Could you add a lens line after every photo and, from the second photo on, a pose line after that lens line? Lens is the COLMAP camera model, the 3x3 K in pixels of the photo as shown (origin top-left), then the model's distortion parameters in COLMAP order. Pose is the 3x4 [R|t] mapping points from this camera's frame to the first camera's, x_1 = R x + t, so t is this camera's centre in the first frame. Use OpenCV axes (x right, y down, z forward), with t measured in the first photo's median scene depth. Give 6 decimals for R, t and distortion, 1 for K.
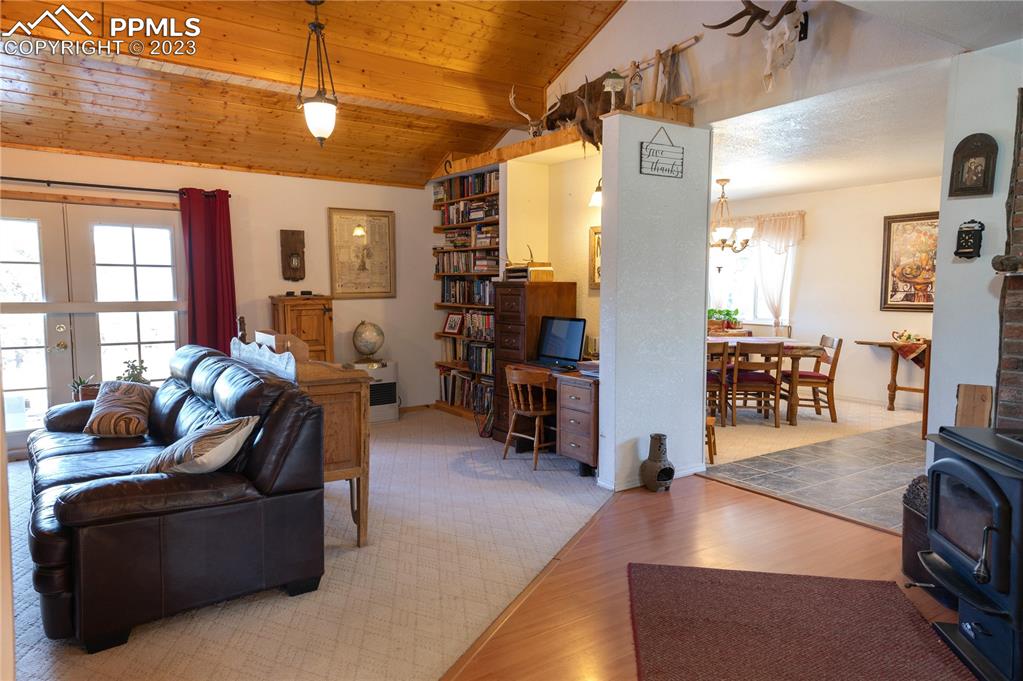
lens RADIAL K [[674.7, 0, 511.1], [0, 674.7, 342.9], [0, 0, 1]] dist [0.074983, -0.000985]
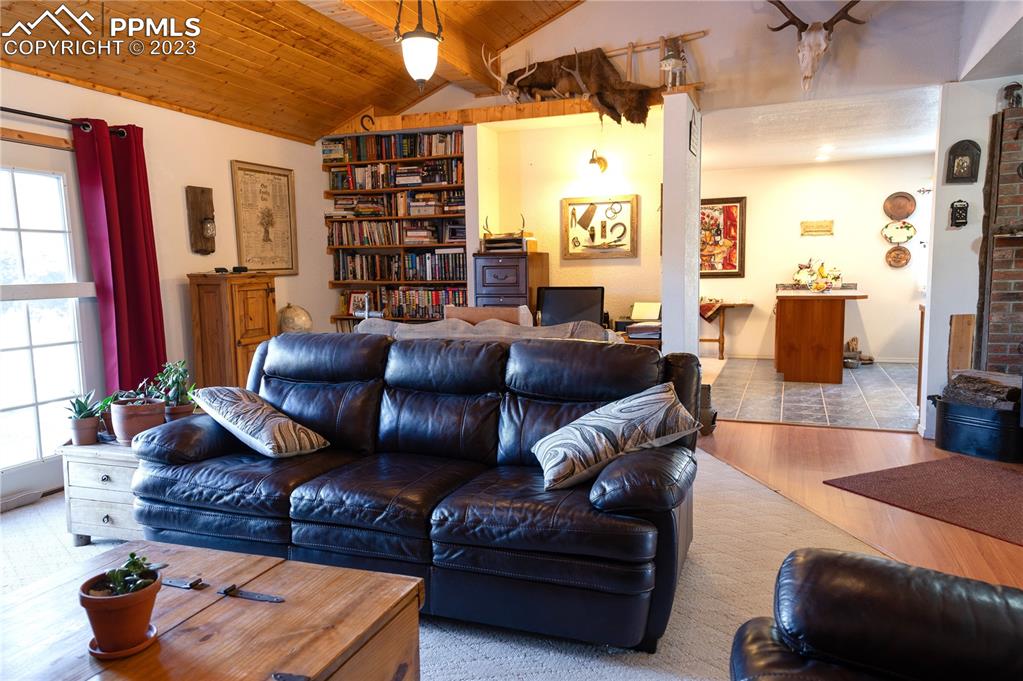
lens RADIAL K [[716.2, 0, 511.7], [0, 716.2, 344.8], [0, 0, 1]] dist [0.071266, -0.001834]
pose [[0.825595, -0.076869, 0.559003, -0.563454], [0.065768, 0.997034, 0.039969, 0.000185], [-0.560417, 0.003766, 0.828202, 0.149662]]
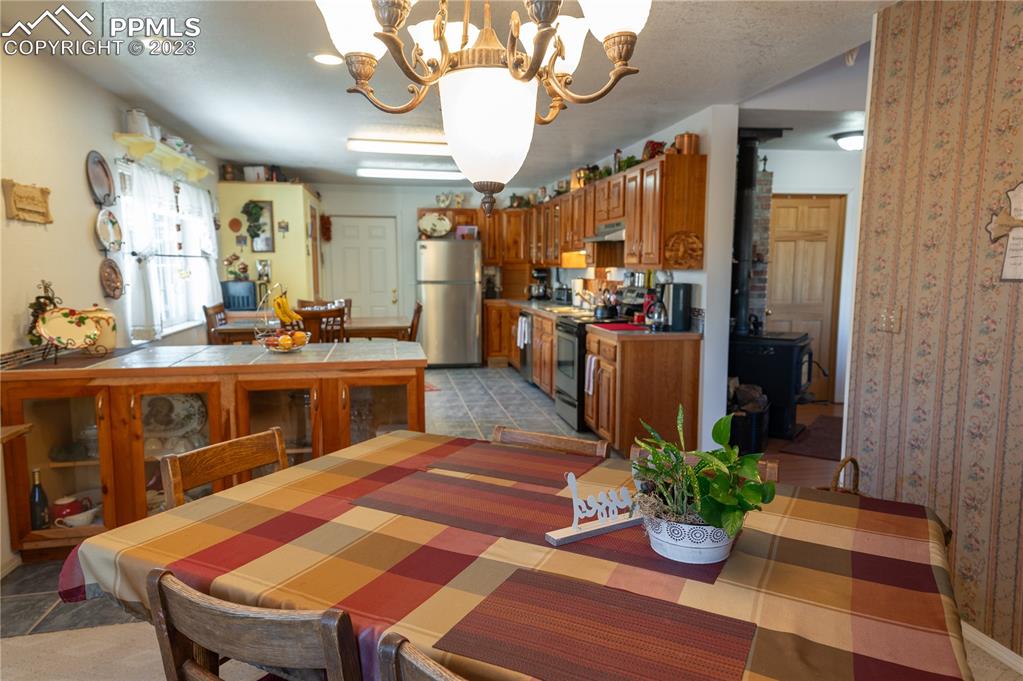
lens RADIAL K [[678.9, 0, 511.4], [0, 678.9, 342.8], [0, 0, 1]] dist [0.075678, -0.004684]
pose [[-0.913157, -0.050318, 0.404490, 0.271468], [0.032459, 0.980223, 0.195216, -0.134599], [-0.406313, 0.191392, -0.893465, 1.477099]]
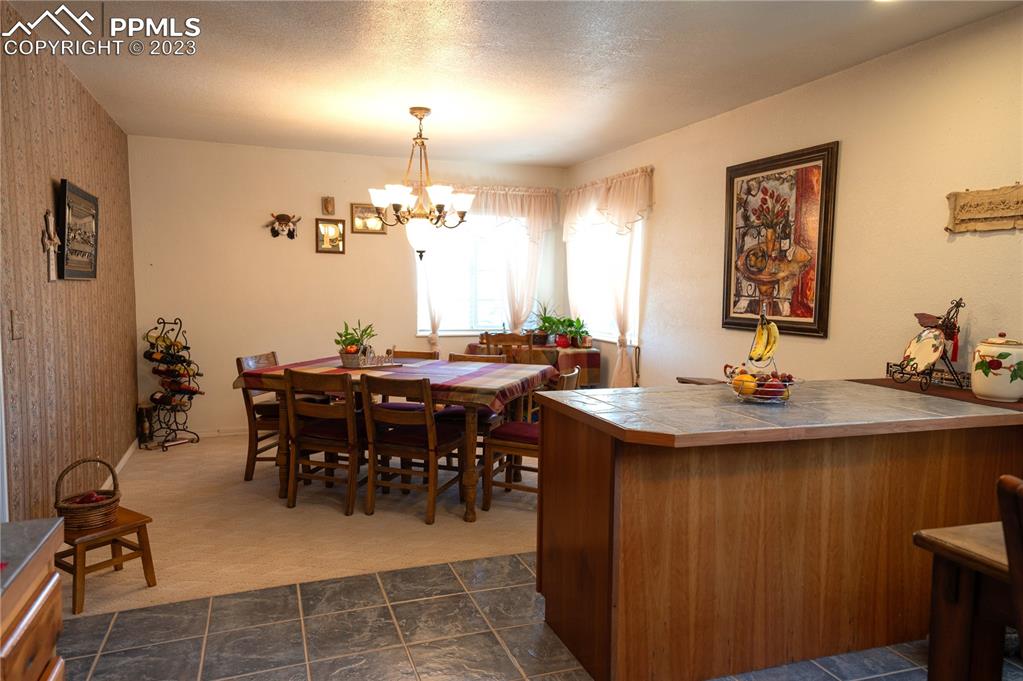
lens RADIAL K [[697.9, 0, 512.8], [0, 697.9, 347.0], [0, 0, 1]] dist [0.066499, -0.000923]
pose [[0.966949, 0.035586, -0.252475, 0.687054], [-0.033593, 0.999361, 0.012202, -0.042126], [0.252748, -0.003317, 0.967526, 0.495474]]
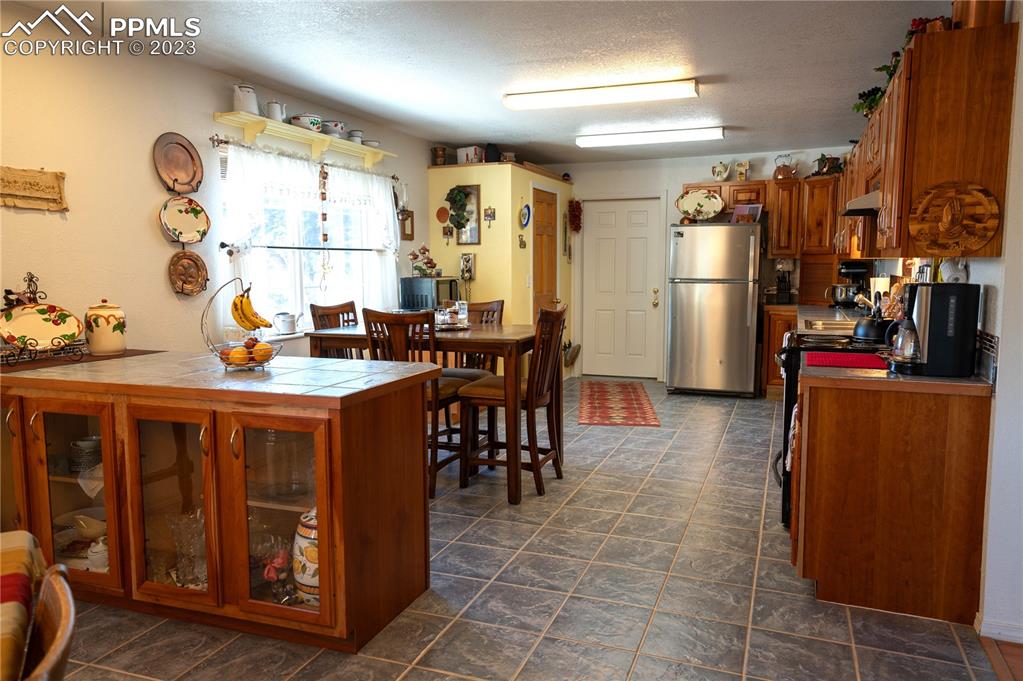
lens RADIAL K [[737.5, 0, 511.5], [0, 737.5, 340.5], [0, 0, 1]] dist [0.060122, -0.004248]
pose [[-0.565464, -0.087808, 0.820085, 0.186778], [0.074086, 0.984890, 0.156537, -0.095148], [-0.821439, 0.149273, -0.550415, 1.117777]]
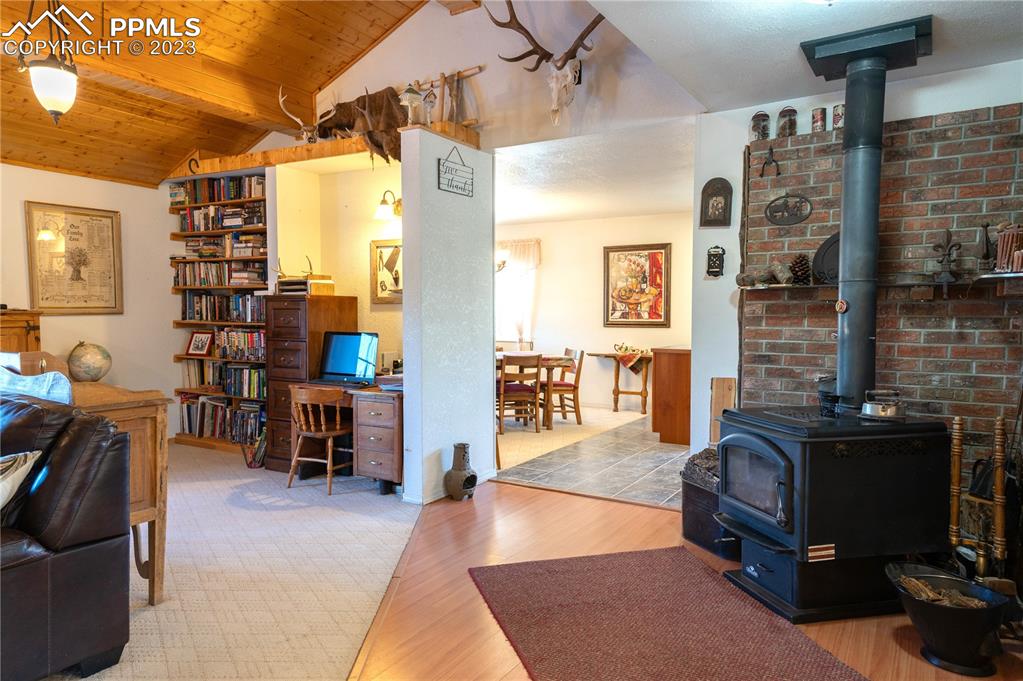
lens RADIAL K [[678.9, 0, 511.4], [0, 678.9, 342.8], [0, 0, 1]] dist [0.075678, -0.004684]
pose [[0.912198, -0.017548, 0.409373, -0.104200], [0.032633, 0.999020, -0.029892, 0.012856], [-0.408448, 0.040626, 0.911877, 0.021752]]
